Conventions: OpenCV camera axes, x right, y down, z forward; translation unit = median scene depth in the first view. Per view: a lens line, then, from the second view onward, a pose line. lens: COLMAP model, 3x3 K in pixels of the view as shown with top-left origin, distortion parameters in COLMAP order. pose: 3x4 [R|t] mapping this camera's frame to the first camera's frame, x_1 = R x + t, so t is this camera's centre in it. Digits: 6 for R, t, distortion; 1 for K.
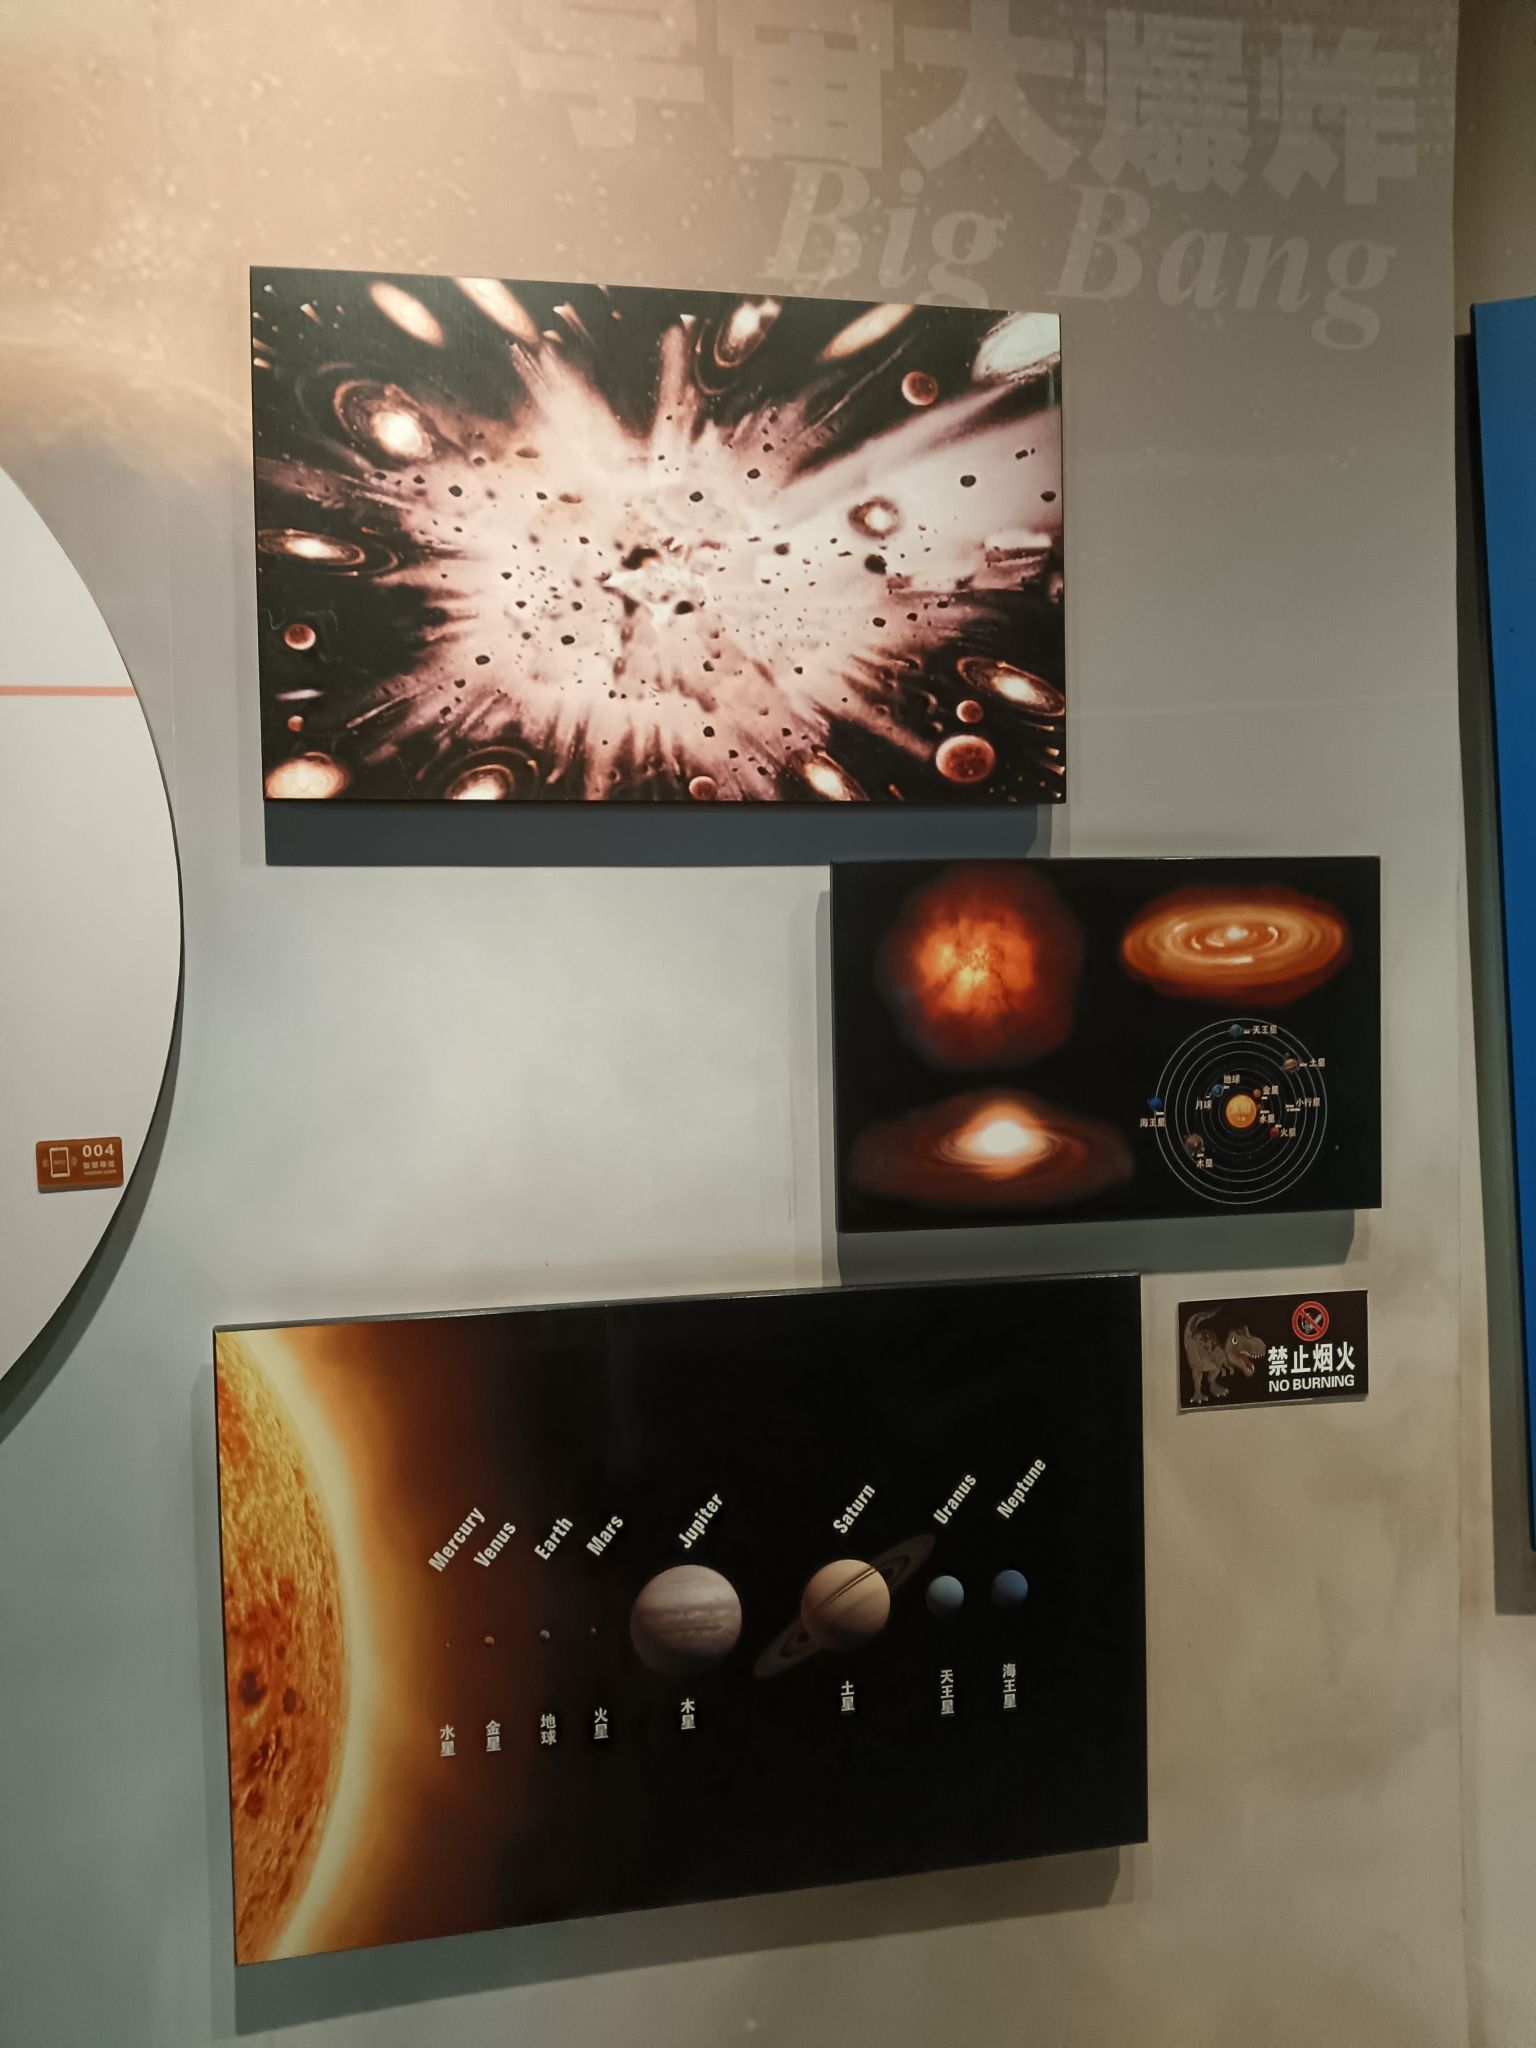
lens RADIAL K [[1510.1, 0, 766.5], [0, 1510.1, 1009.2], [0, 0, 1]] dist [0.011229, -0.008792]
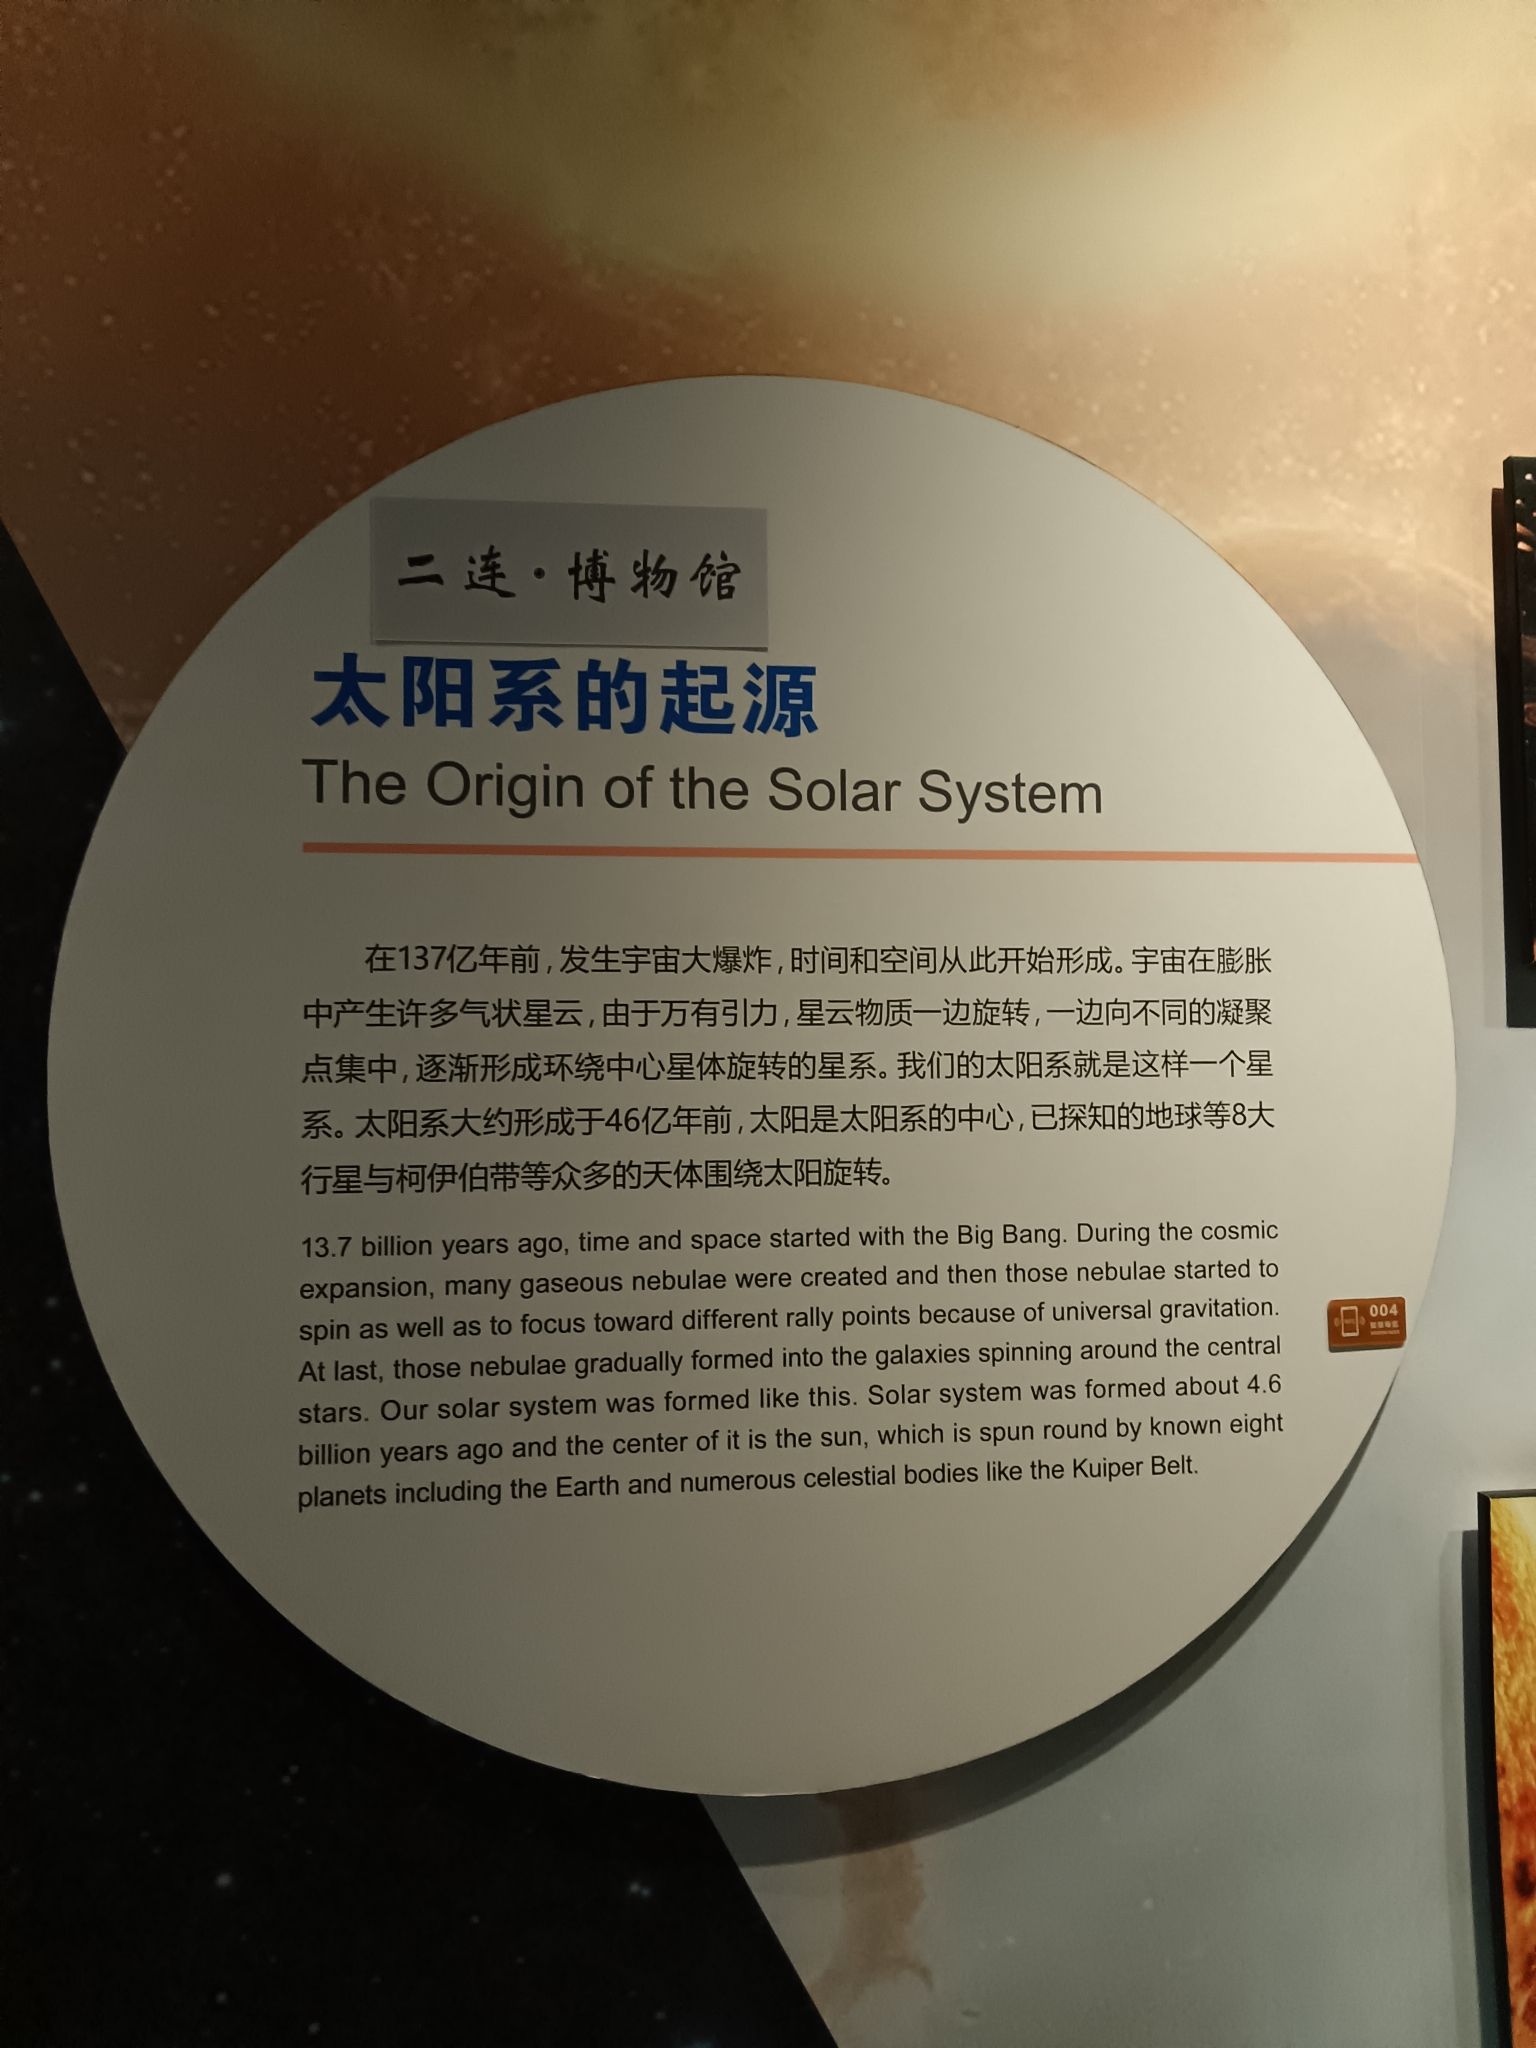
lens RADIAL K [[1510.1, 0, 766.1], [0, 1510.1, 1036.3], [0, 0, 1]] dist [0.011229, -0.008792]
pose [[0.999531, 0.006907, -0.029837, -0.814008], [-0.009378, 0.996465, -0.083489, 0.000326], [0.029154, 0.083729, 0.996062, -0.022914]]
